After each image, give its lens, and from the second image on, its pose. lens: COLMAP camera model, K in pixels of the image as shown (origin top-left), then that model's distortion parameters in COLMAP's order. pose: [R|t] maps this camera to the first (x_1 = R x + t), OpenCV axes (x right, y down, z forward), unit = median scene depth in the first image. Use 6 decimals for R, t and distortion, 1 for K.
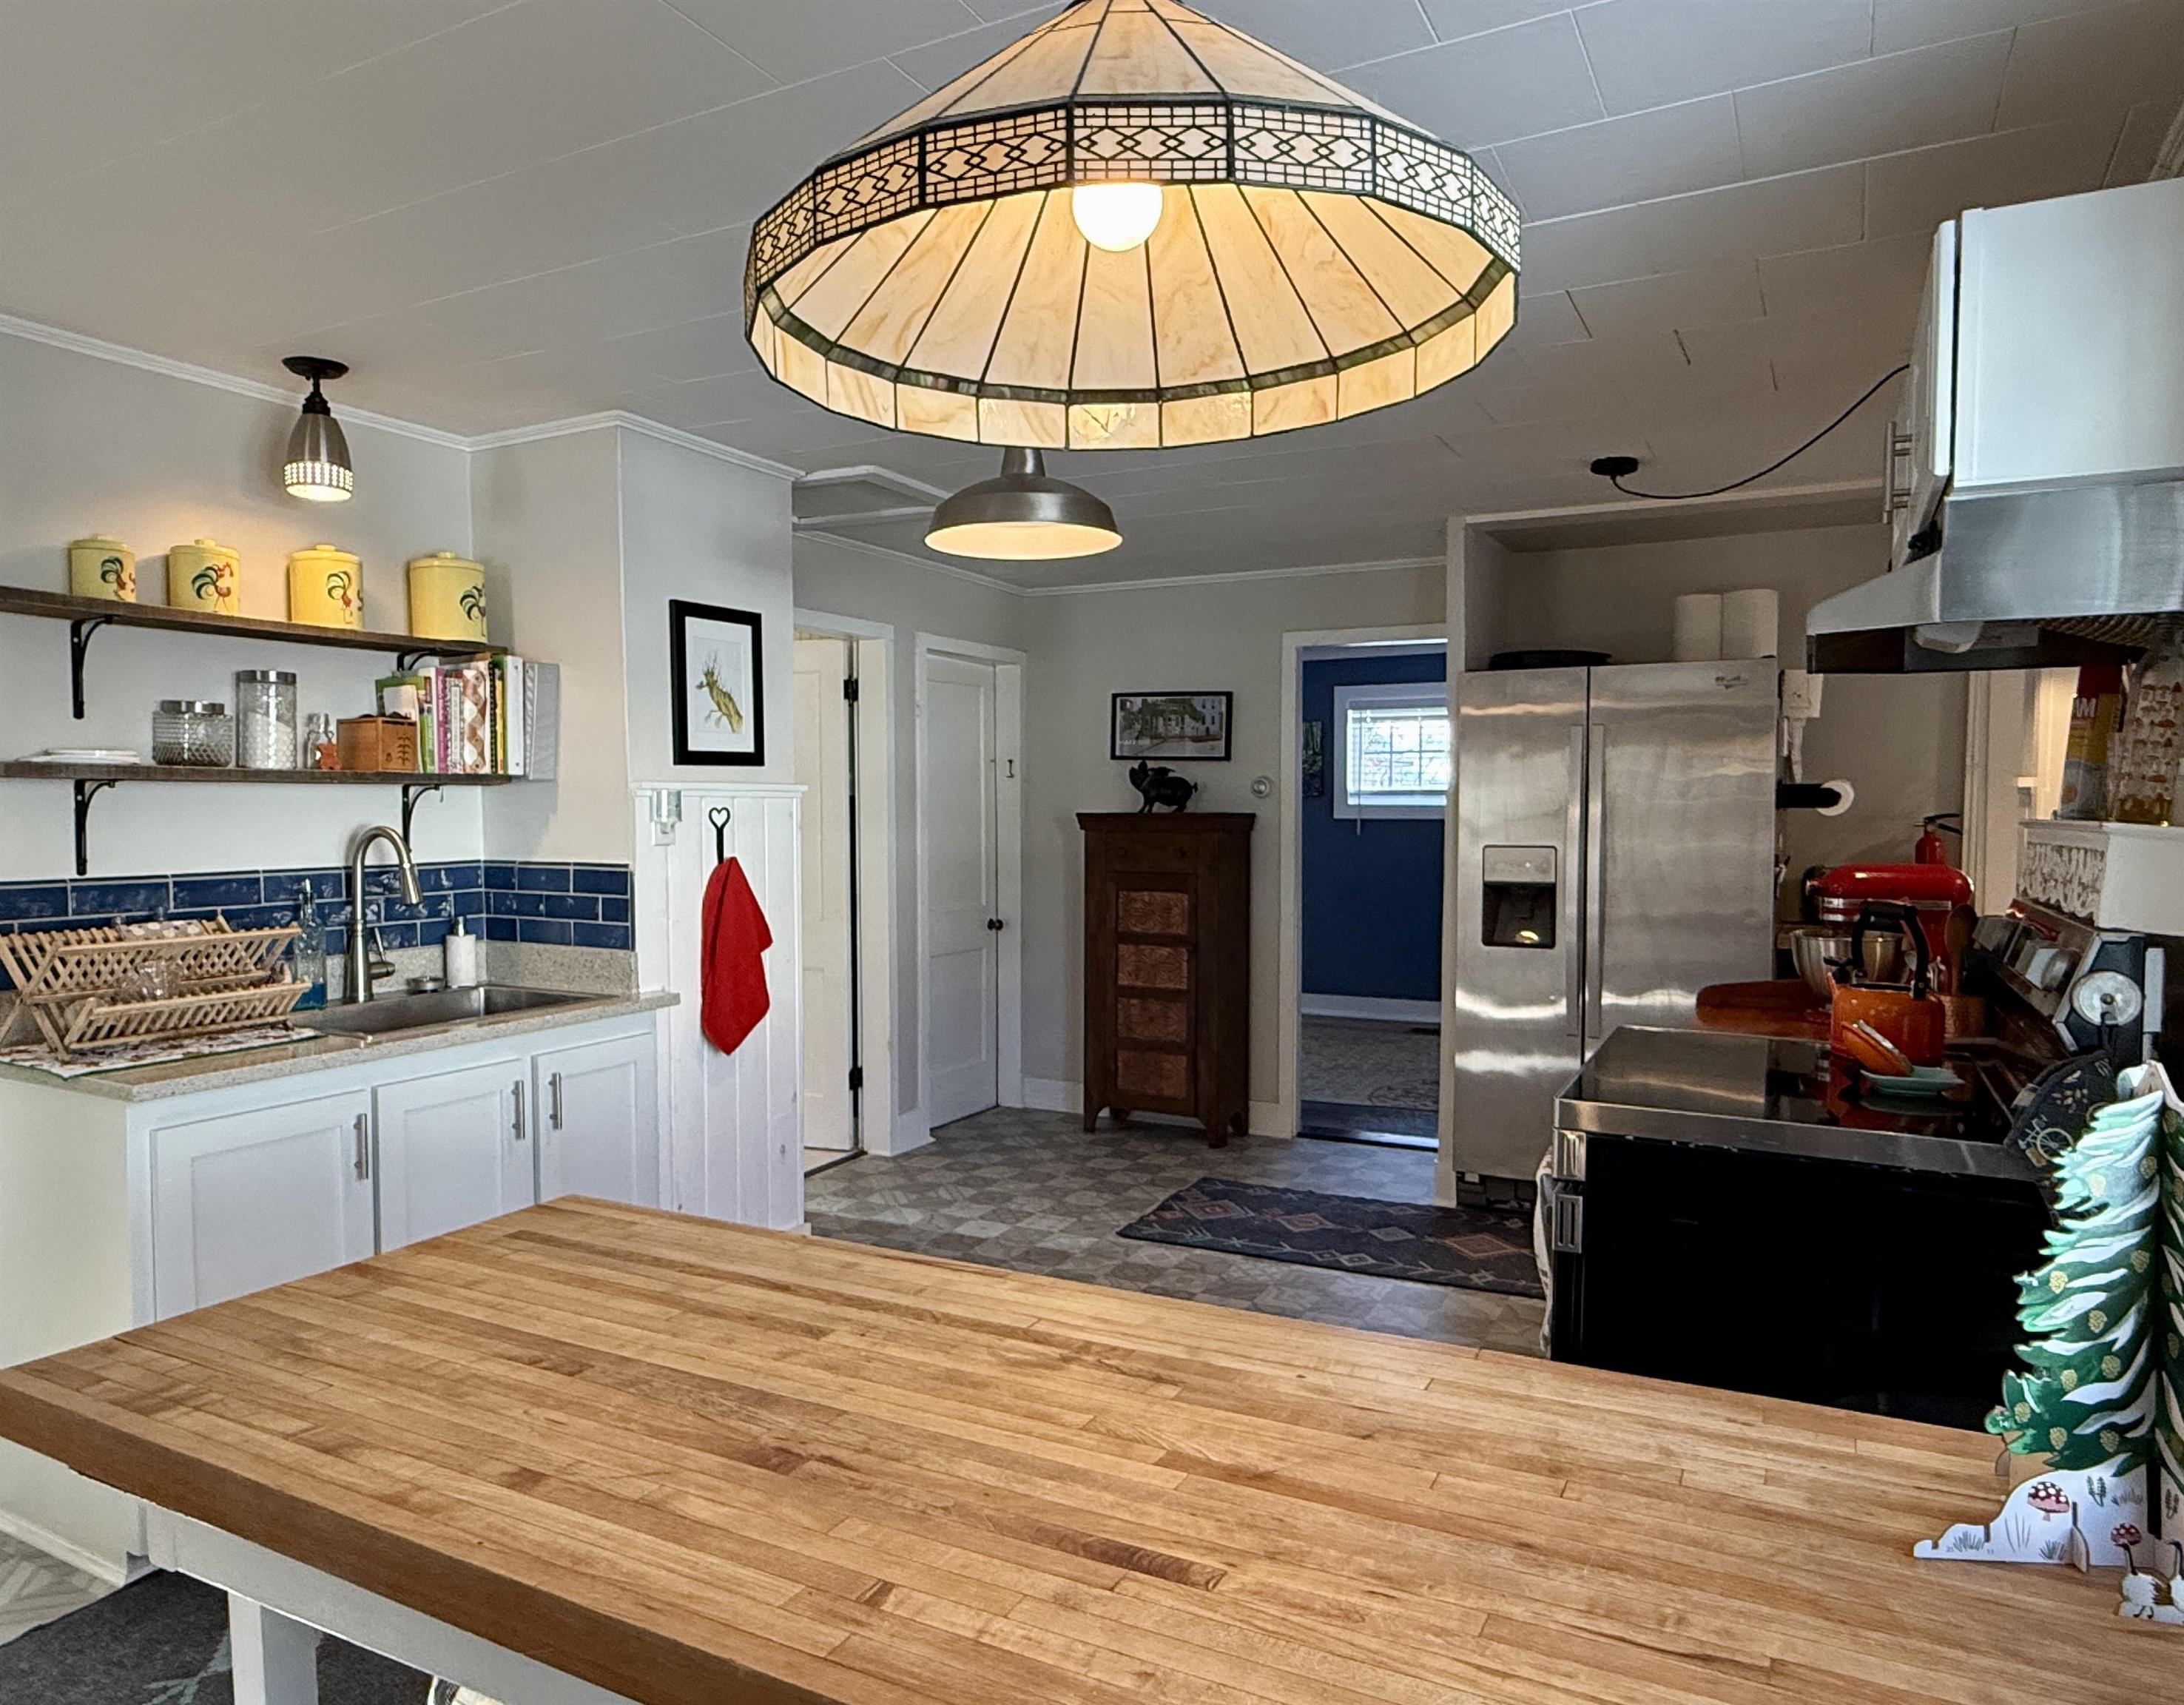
lens RADIAL K [[1426.0, 0, 1040.0], [0, 1426.0, 867.1], [0, 0, 1]] dist [-0.000972, 0.000715]
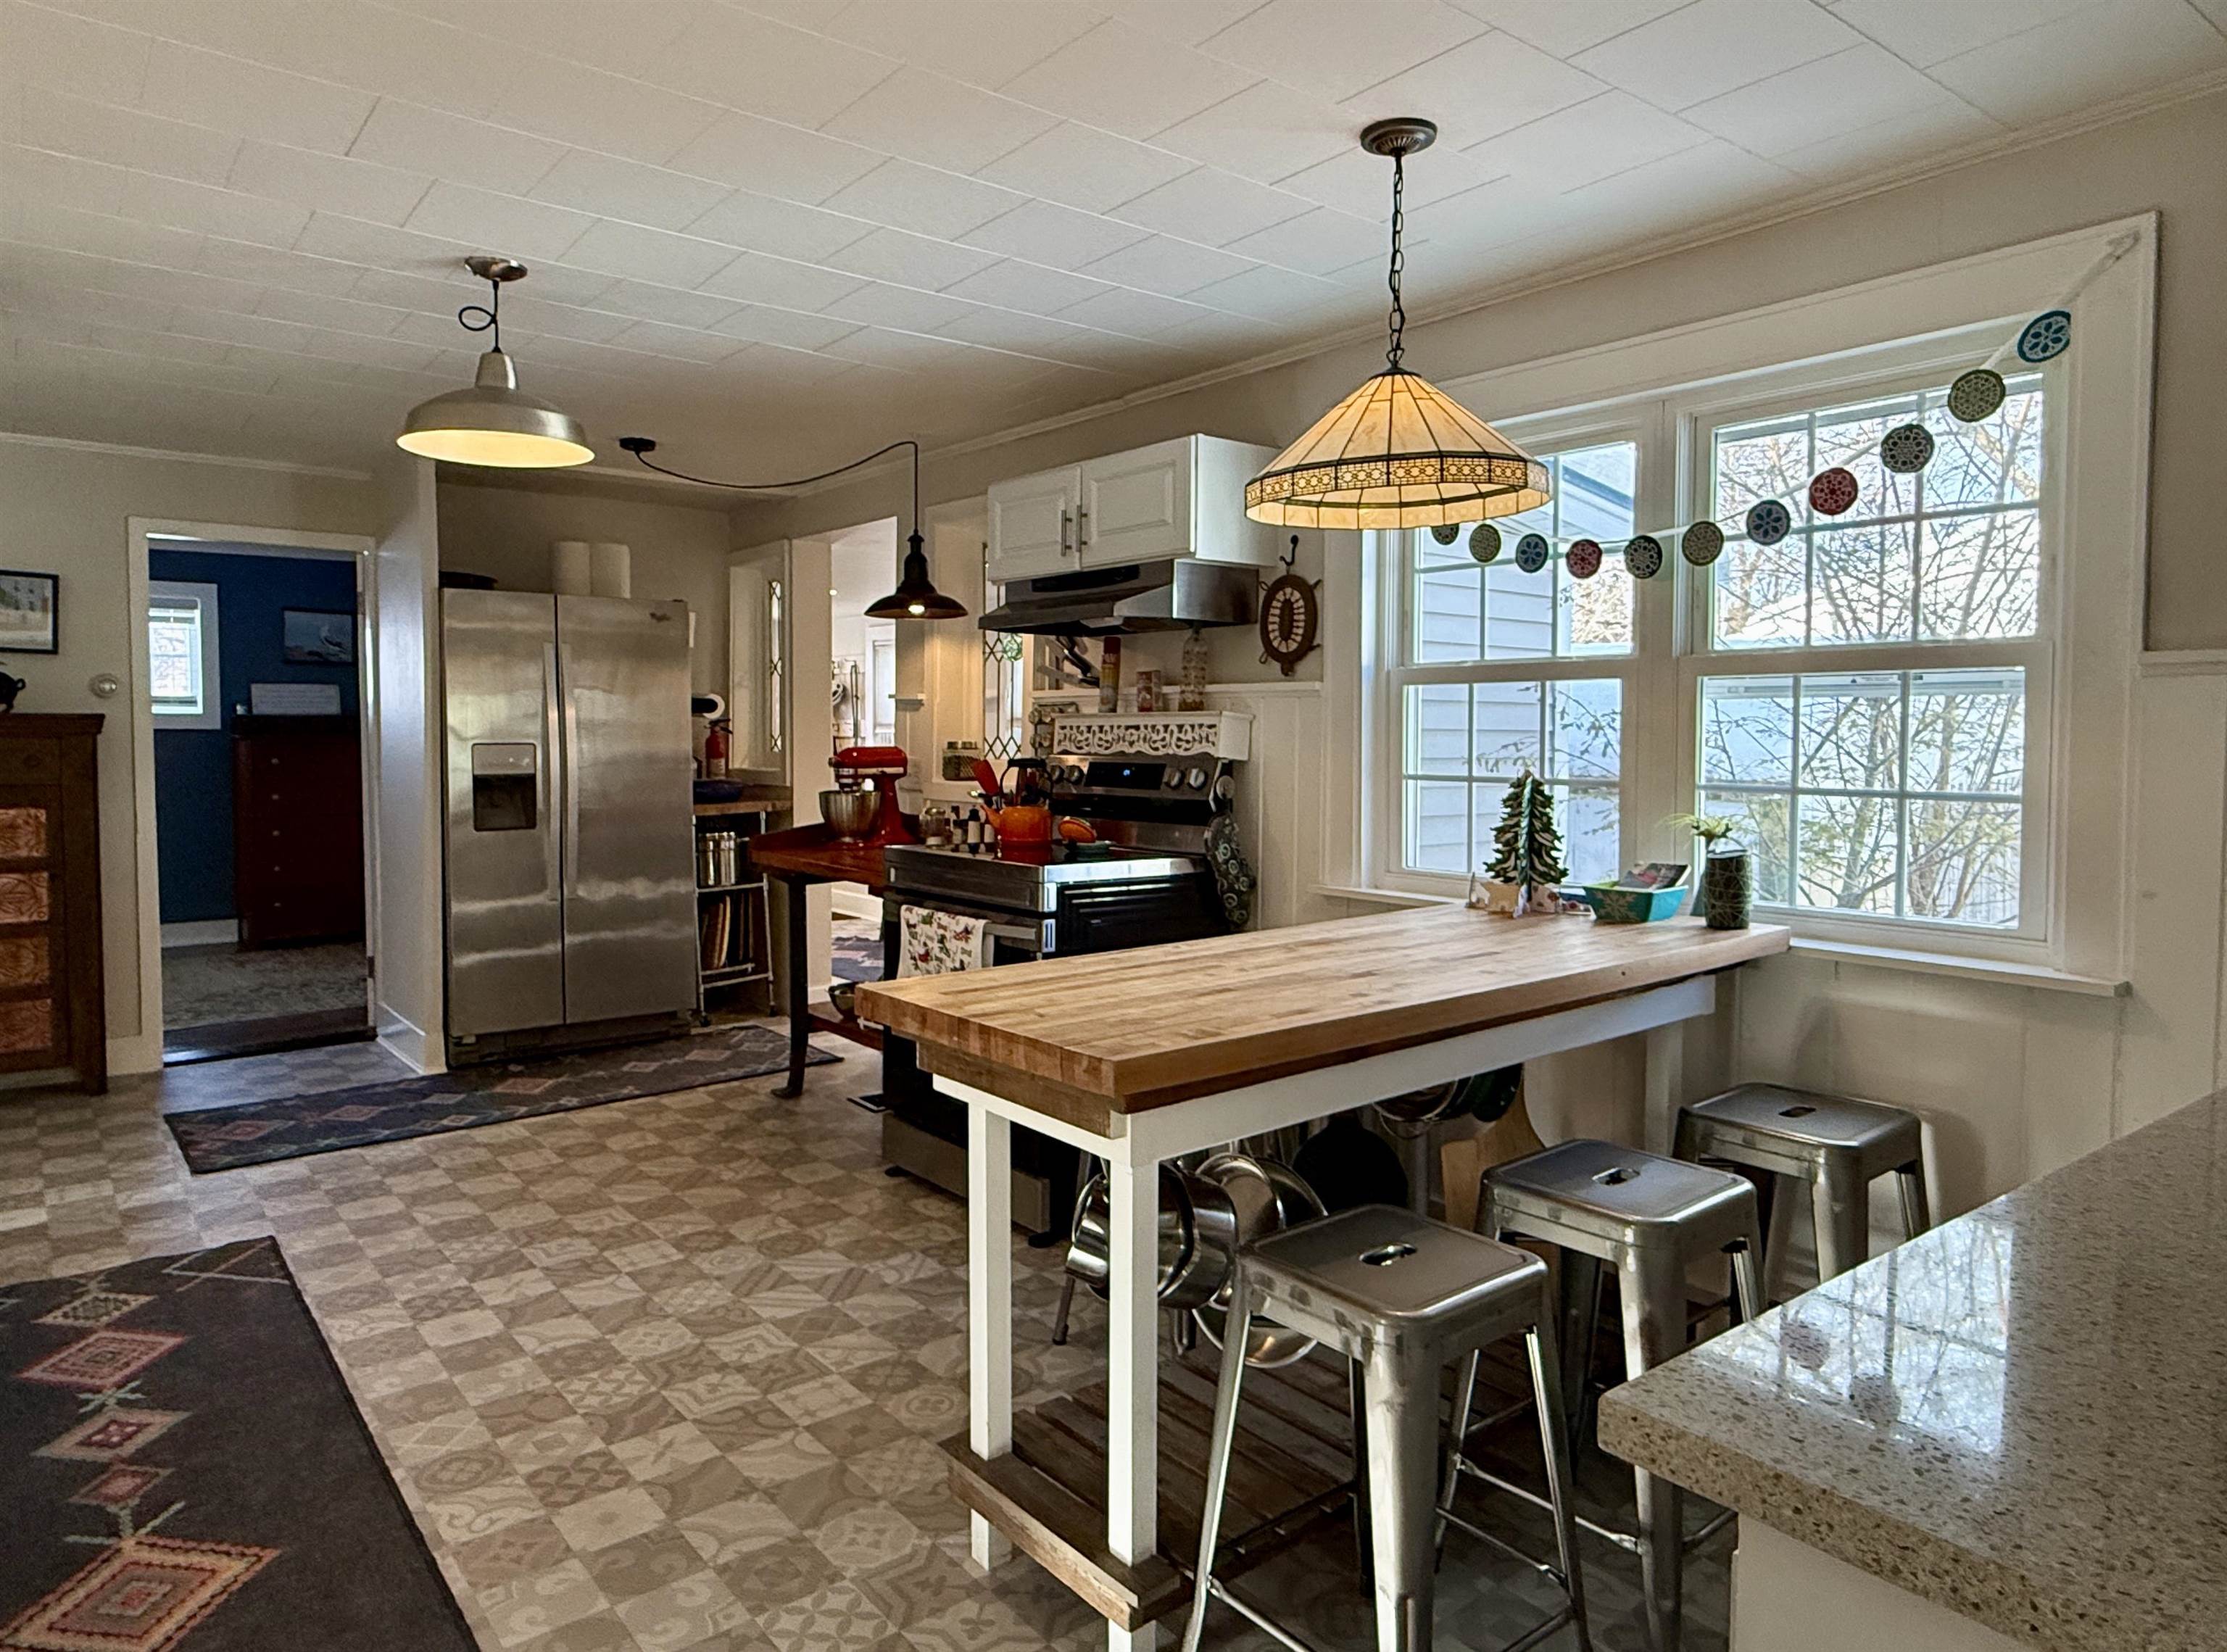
lens RADIAL K [[1394.9, 0, 1077.7], [0, 1394.9, 833.3], [0, 0, 1]] dist [-0.004718, 0.002057]
pose [[0.390711, -0.065233, 0.918199, -0.664206], [0.034183, 0.997826, 0.056344, 0.011695], [-0.919879, 0.009372, 0.392091, 0.158684]]
